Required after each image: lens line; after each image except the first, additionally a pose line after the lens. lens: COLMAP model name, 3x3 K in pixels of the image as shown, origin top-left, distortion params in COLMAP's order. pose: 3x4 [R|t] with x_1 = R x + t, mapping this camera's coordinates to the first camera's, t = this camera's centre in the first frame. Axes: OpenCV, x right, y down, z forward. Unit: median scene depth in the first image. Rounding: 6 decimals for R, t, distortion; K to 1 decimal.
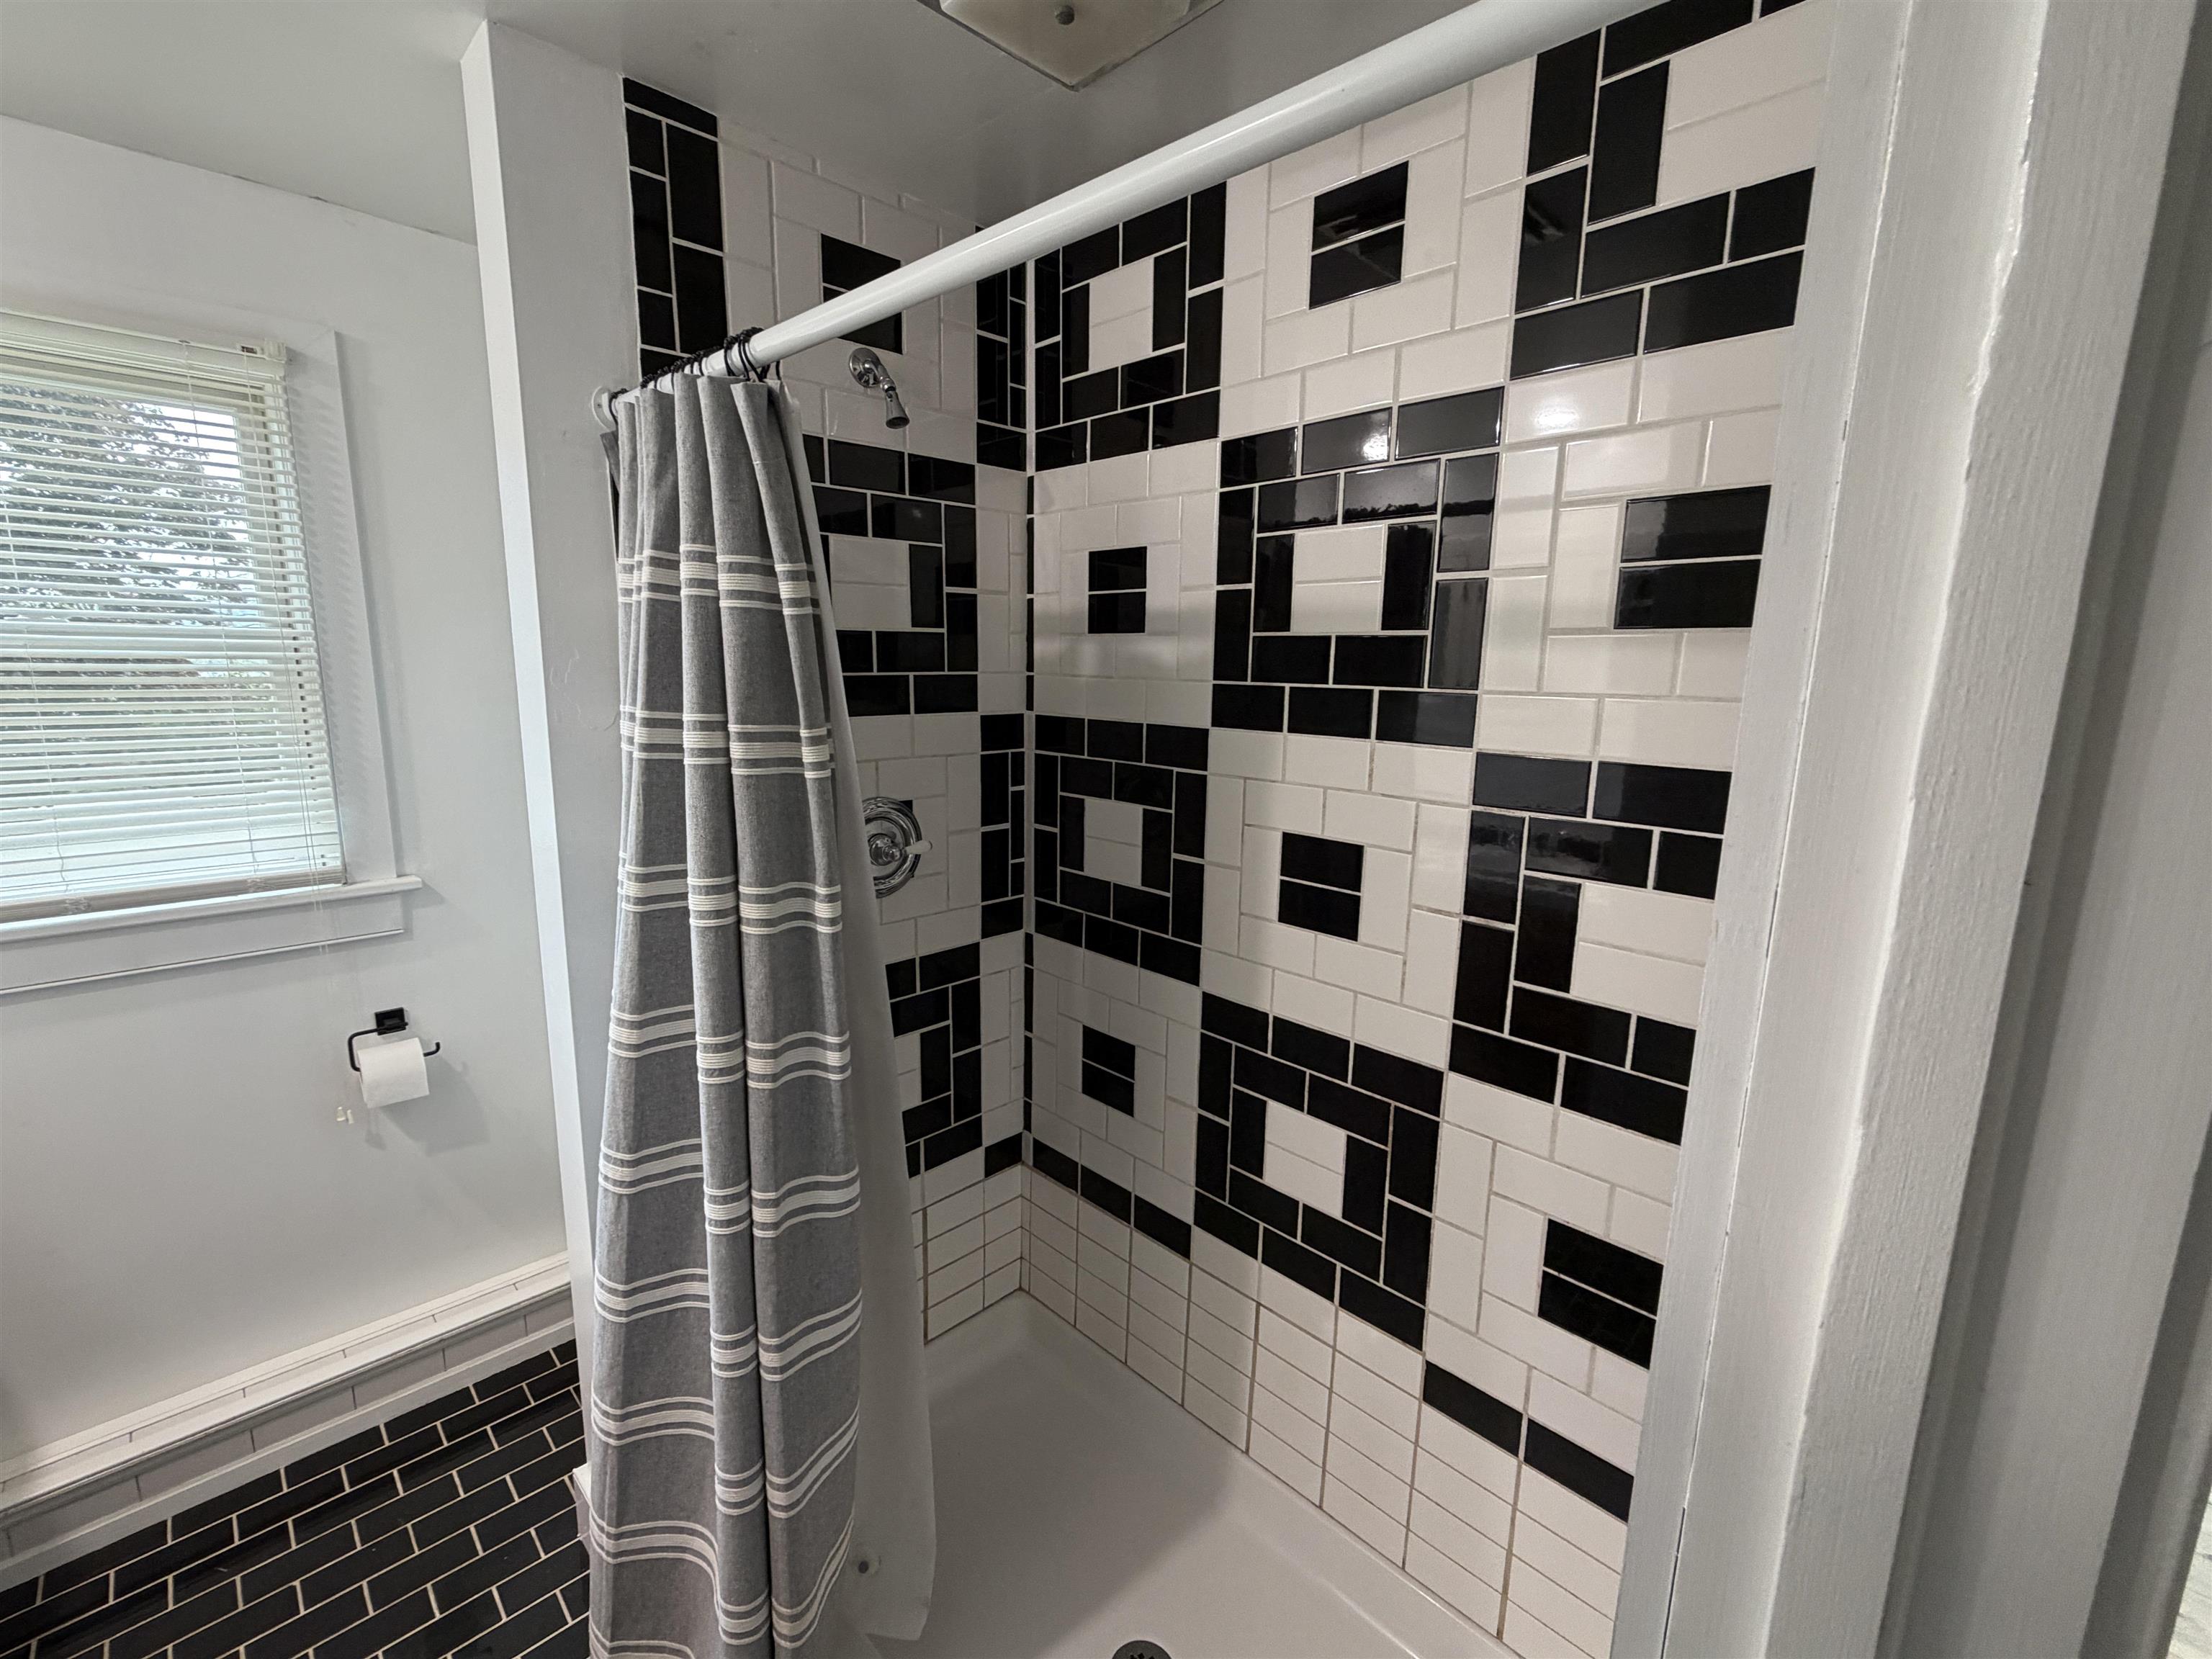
lens RADIAL K [[944.6, 0, 1106.0], [0, 944.6, 829.5], [0, 0, 1]] dist [0.002164, 0.000300]
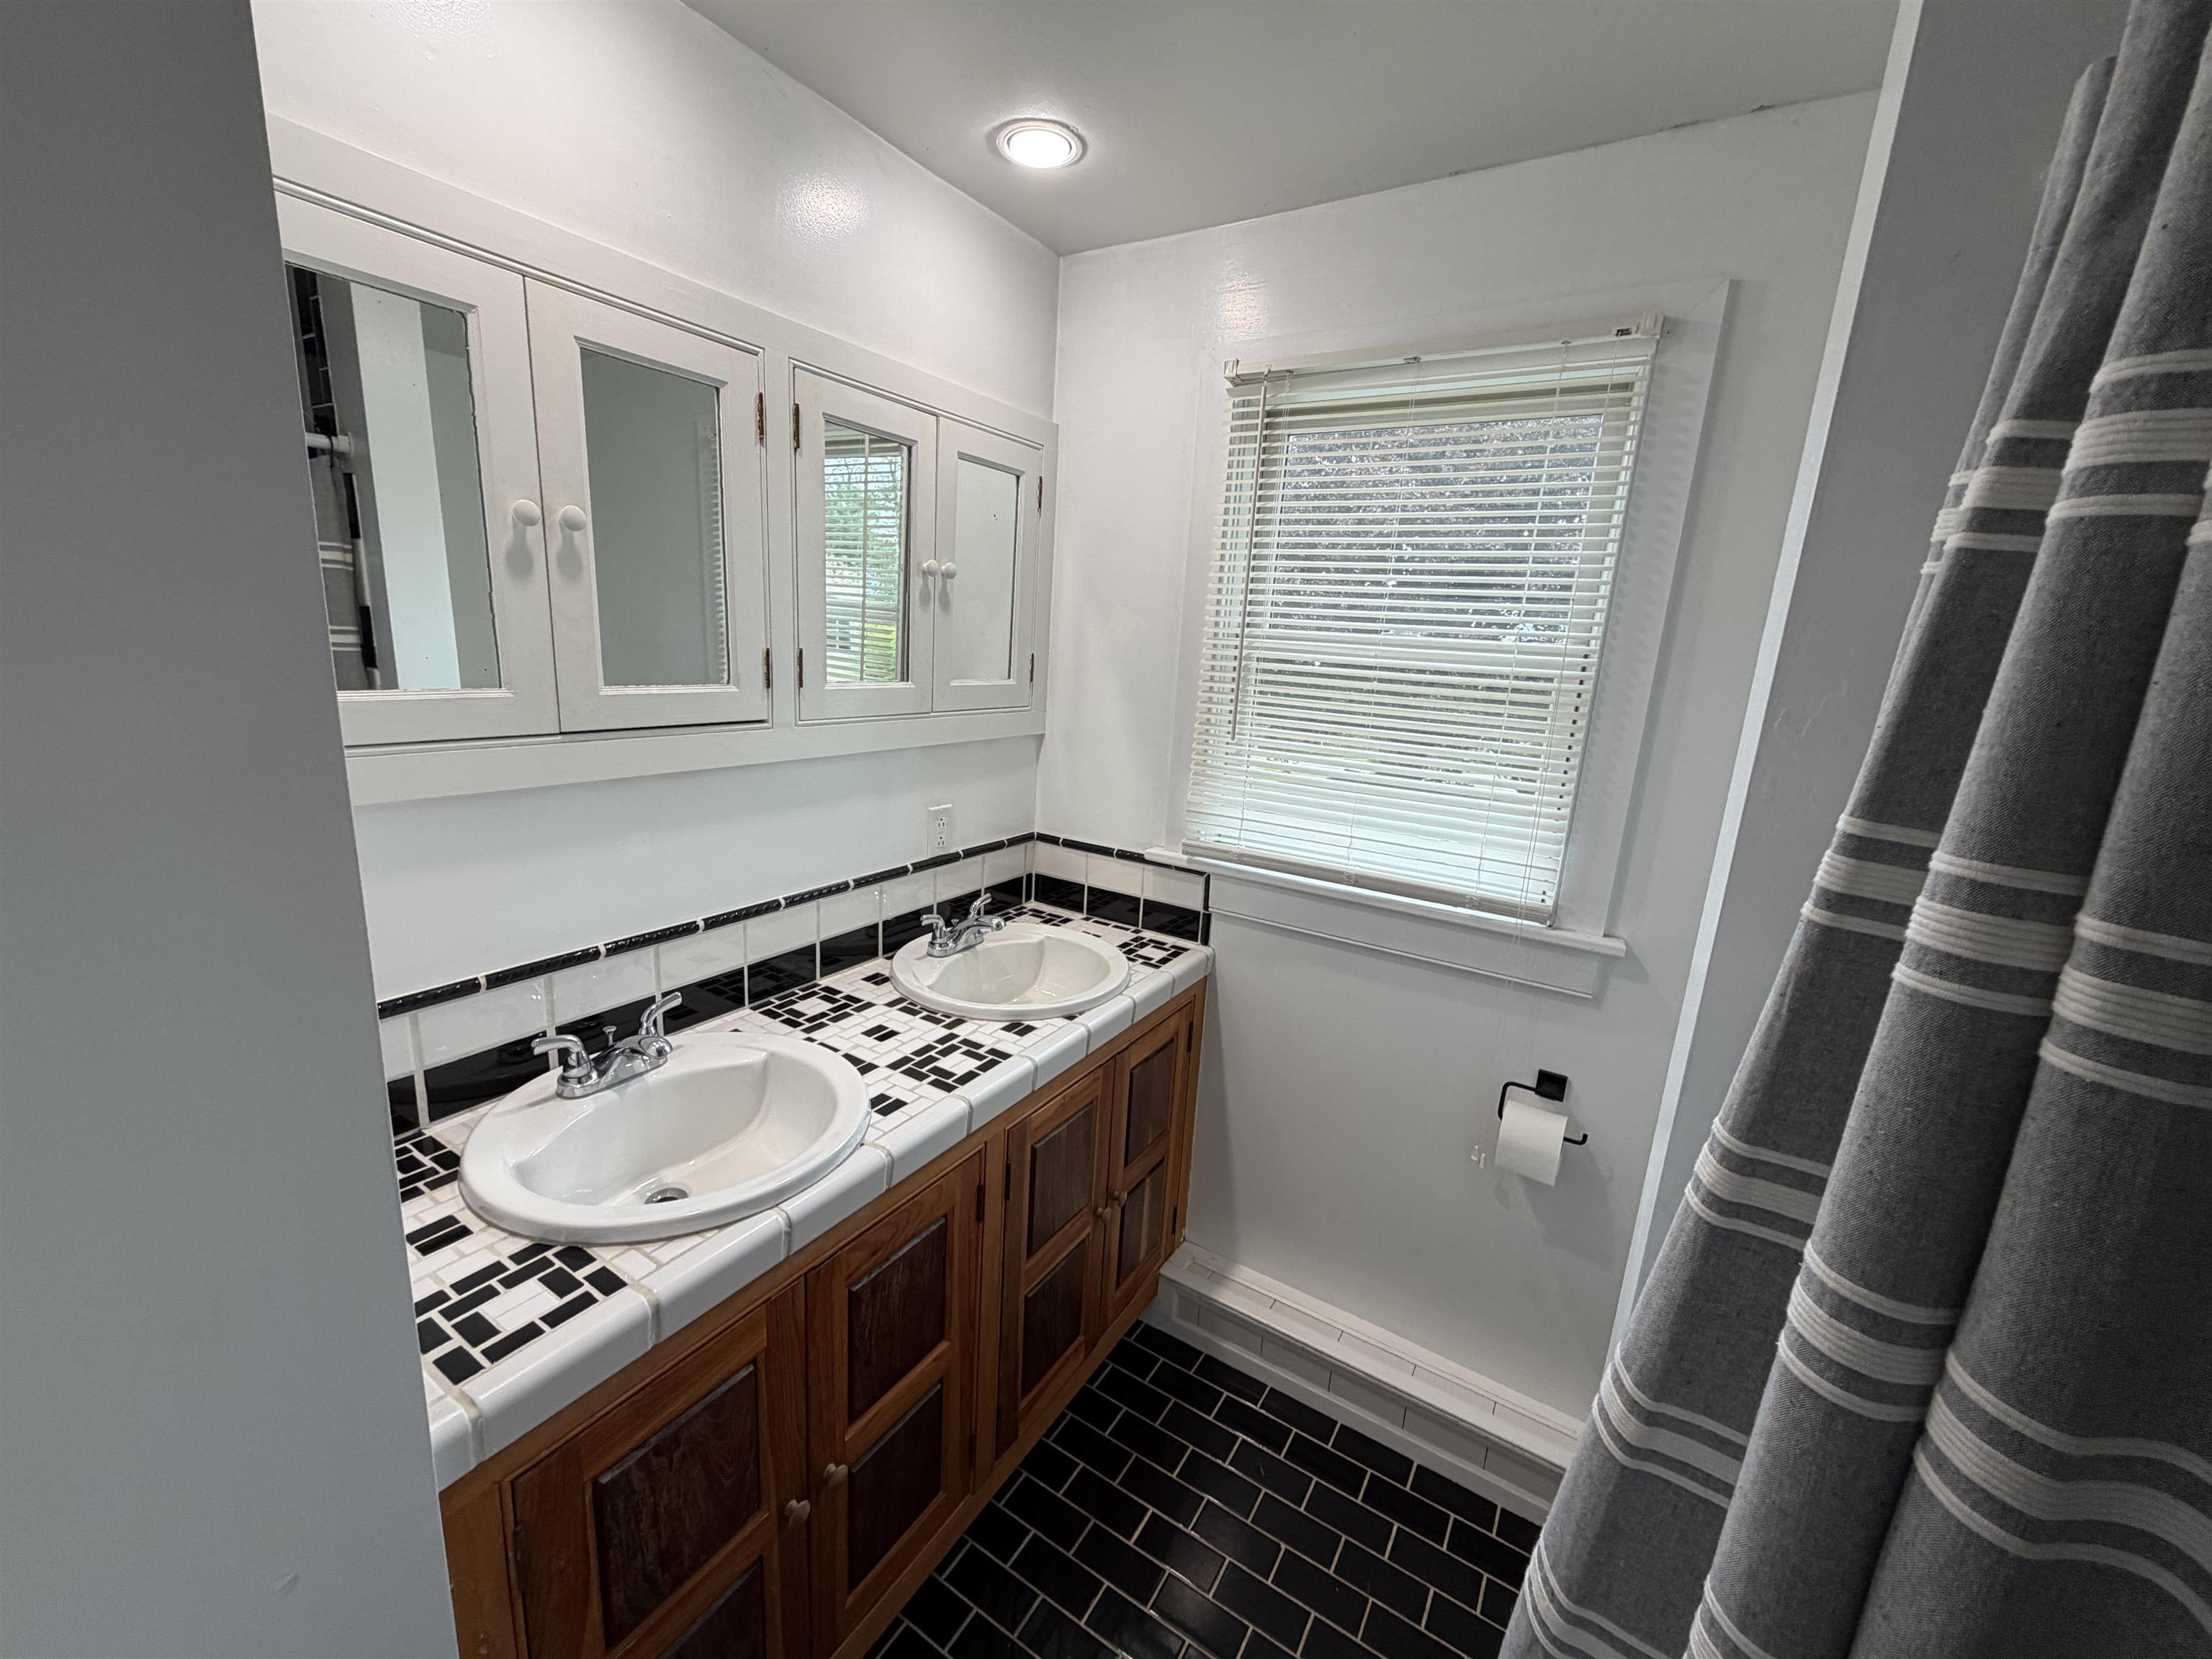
lens RADIAL K [[885.2, 0, 1106.0], [0, 885.2, 829.5], [0, 0, 1]] dist [-0.000355, -0.000063]
pose [[0.229203, 0.205635, -0.951410, -0.125627], [-0.227963, 0.961587, 0.152916, -0.070943], [0.946308, 0.181837, 0.267275, 0.388744]]
